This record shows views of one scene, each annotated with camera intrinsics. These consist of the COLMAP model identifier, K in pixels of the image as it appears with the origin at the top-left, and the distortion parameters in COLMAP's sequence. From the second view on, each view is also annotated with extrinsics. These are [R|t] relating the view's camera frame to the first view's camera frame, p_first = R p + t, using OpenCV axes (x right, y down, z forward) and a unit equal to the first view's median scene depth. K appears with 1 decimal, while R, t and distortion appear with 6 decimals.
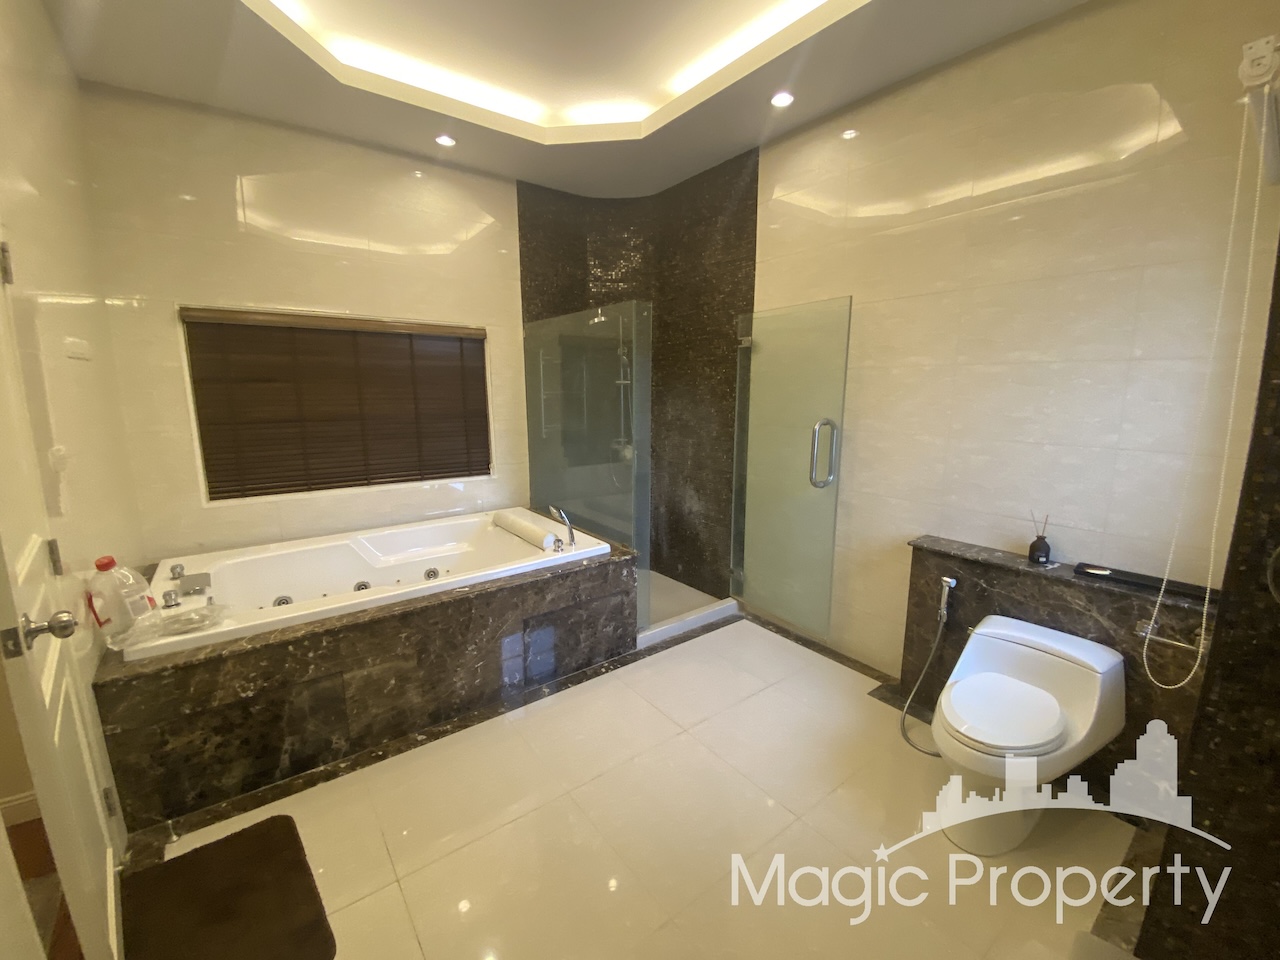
lens RADIAL K [[514.1, 0, 639.2], [0, 514.1, 478.4], [0, 0, 1]] dist [0.021284, -0.018174]
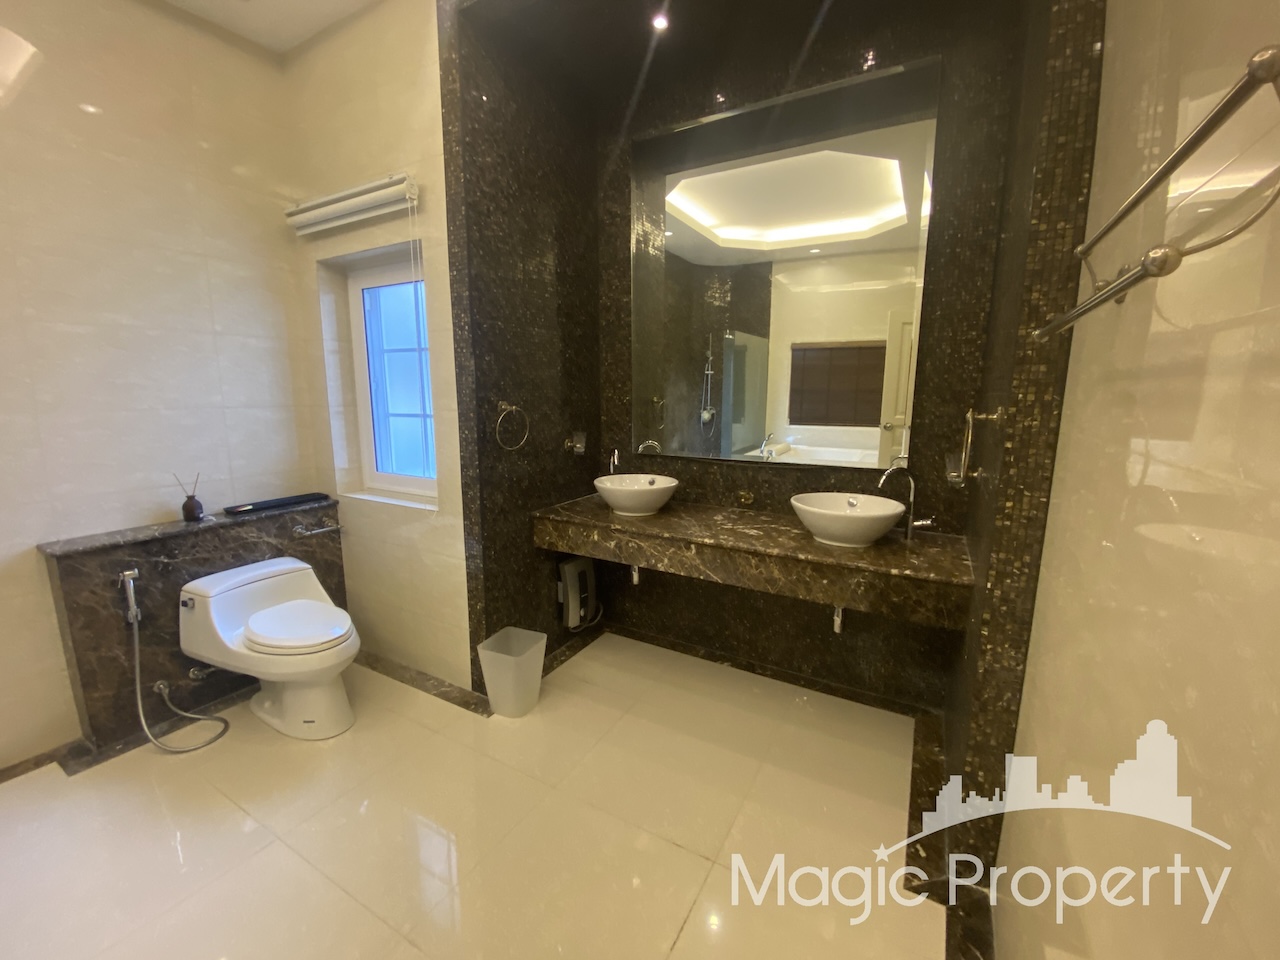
lens RADIAL K [[514.1, 0, 639.2], [0, 514.1, 478.4], [0, 0, 1]] dist [0.021284, -0.018174]
pose [[-0.393603, -0.154295, 0.906239, -0.551022], [0.155462, 0.960442, 0.231045, -0.023940], [-0.906040, 0.231826, -0.354046, 0.554866]]
